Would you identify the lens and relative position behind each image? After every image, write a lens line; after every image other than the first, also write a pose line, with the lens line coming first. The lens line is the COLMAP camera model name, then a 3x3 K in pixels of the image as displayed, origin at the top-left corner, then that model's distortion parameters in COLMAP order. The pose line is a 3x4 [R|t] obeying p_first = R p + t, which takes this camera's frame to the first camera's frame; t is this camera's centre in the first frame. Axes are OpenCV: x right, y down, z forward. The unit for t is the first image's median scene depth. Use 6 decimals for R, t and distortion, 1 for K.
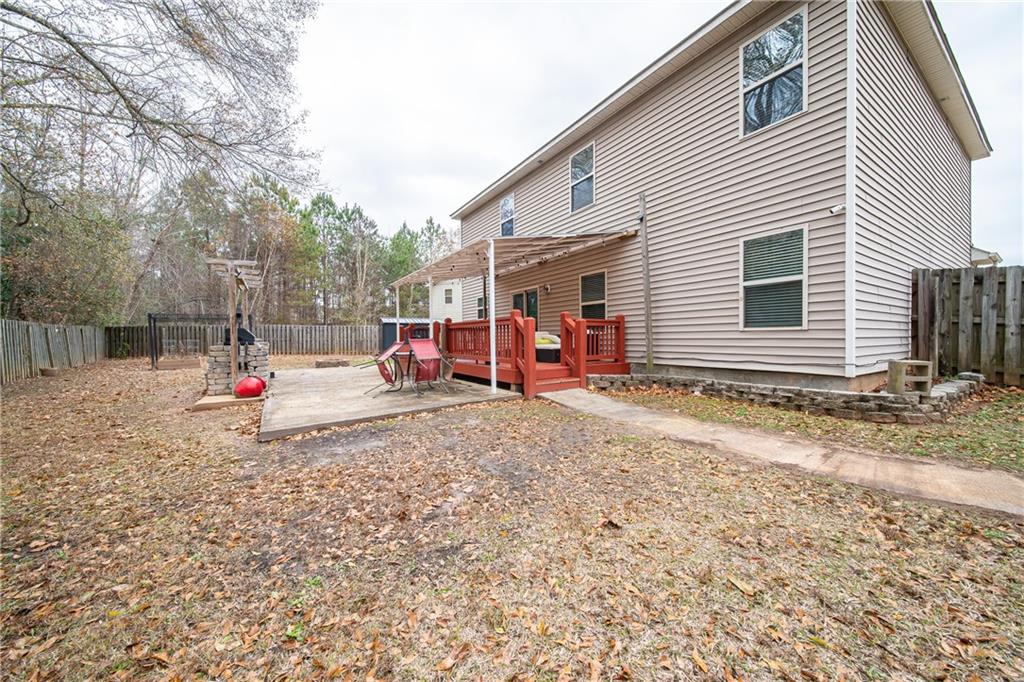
lens RADIAL K [[355.2, 0, 509.6], [0, 355.2, 342.5], [0, 0, 1]] dist [-0.001566, -0.001831]
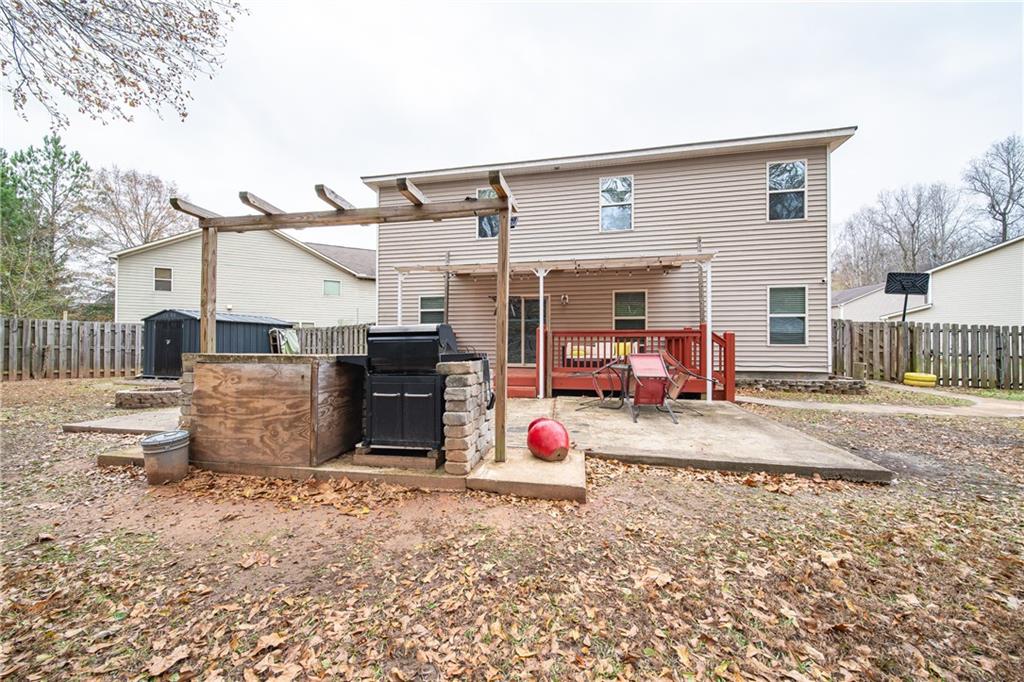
lens RADIAL K [[355.2, 0, 509.6], [0, 355.2, 342.5], [0, 0, 1]] dist [-0.001566, -0.001831]
pose [[0.686409, 0.018132, 0.726990, -0.784840], [0.001347, 0.999656, -0.026204, -0.005912], [-0.727215, 0.018966, 0.686148, 0.488491]]
